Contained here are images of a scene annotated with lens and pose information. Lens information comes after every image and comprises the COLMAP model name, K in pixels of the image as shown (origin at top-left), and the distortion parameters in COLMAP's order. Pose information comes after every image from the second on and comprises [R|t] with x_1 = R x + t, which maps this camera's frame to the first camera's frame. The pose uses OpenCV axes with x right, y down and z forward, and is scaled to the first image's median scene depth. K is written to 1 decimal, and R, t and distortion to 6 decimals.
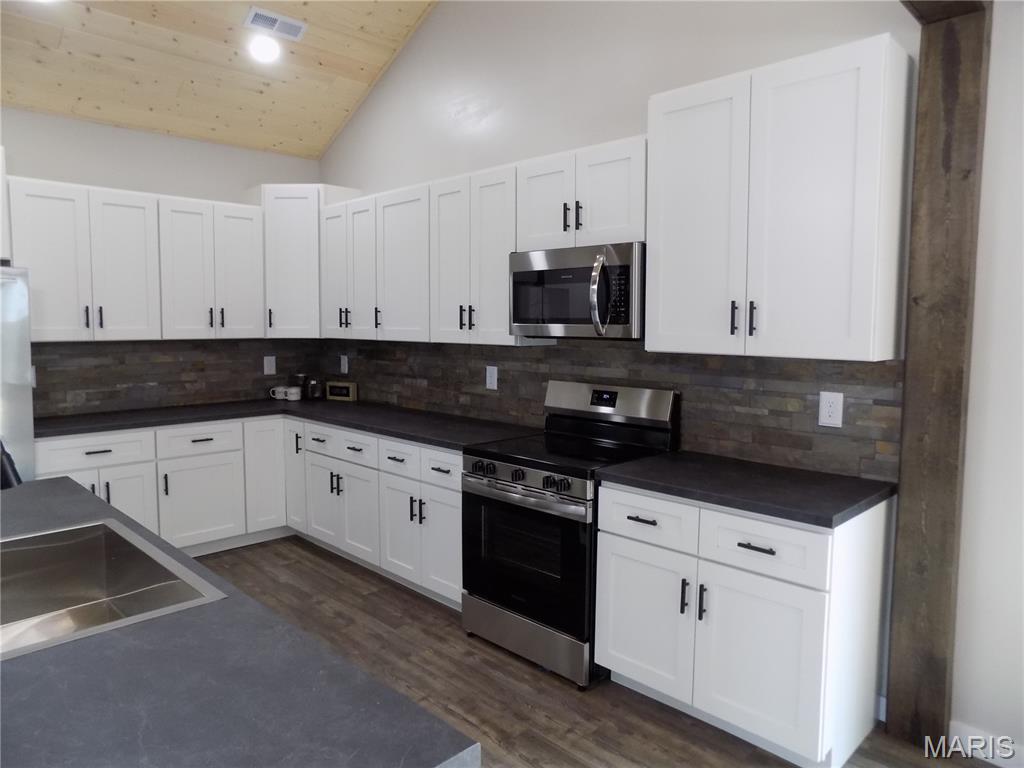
lens RADIAL K [[697.8, 0, 507.4], [0, 697.8, 380.0], [0, 0, 1]] dist [-0.052835, 0.065390]
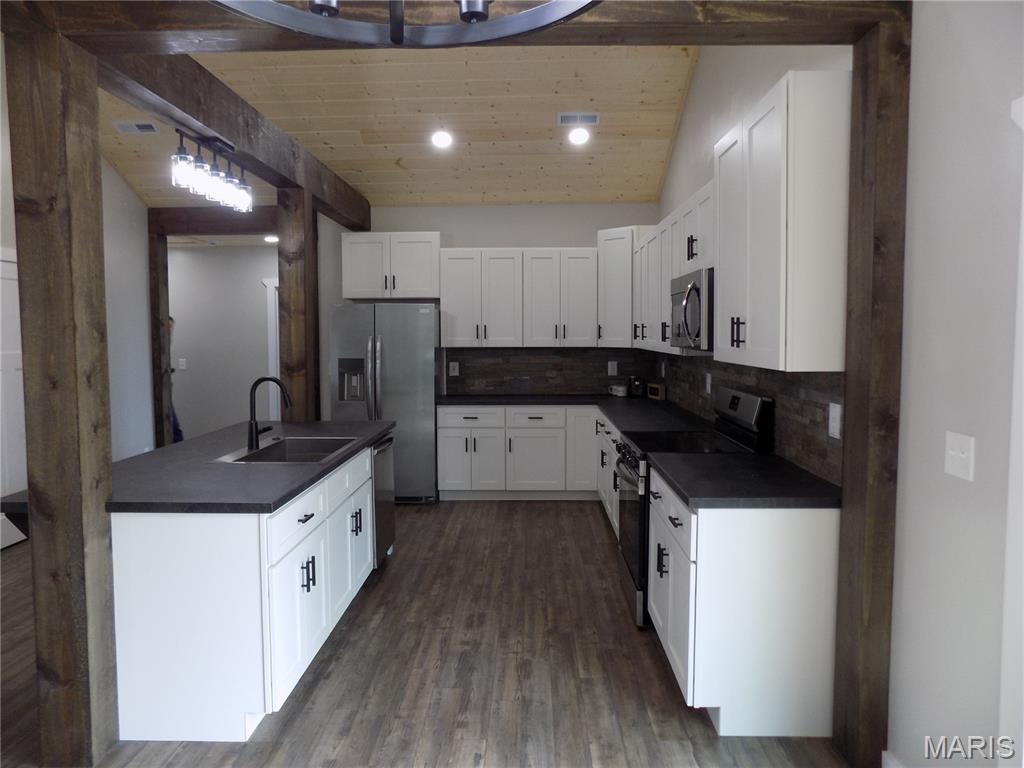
lens RADIAL K [[697.8, 0, 516.8], [0, 697.8, 382.9], [0, 0, 1]] dist [-0.052835, 0.065390]
pose [[0.696161, 0.047524, -0.716311, 0.581349], [-0.056092, 0.998357, 0.011722, 0.000766], [0.715691, 0.032019, 0.697683, -0.033405]]
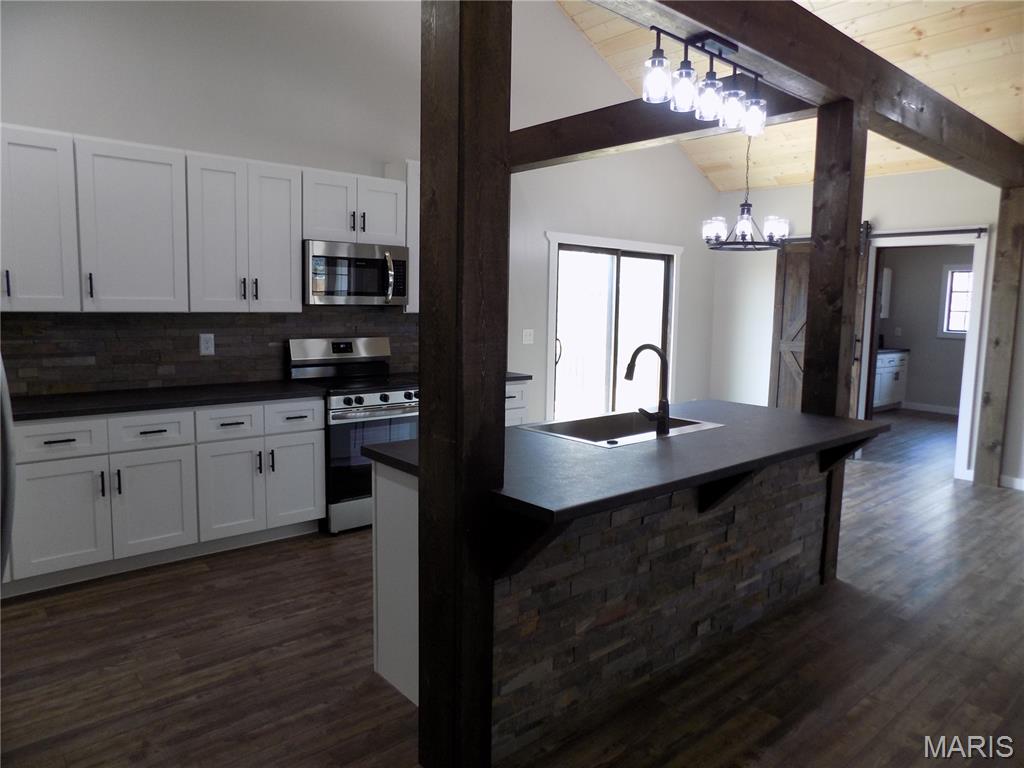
lens RADIAL K [[697.8, 0, 515.1], [0, 697.8, 381.7], [0, 0, 1]] dist [-0.052835, 0.065390]
pose [[0.064529, -0.119414, 0.990745, -1.055782], [0.067009, 0.991092, 0.115092, -0.037369], [-0.995663, 0.058962, 0.071956, 0.453301]]
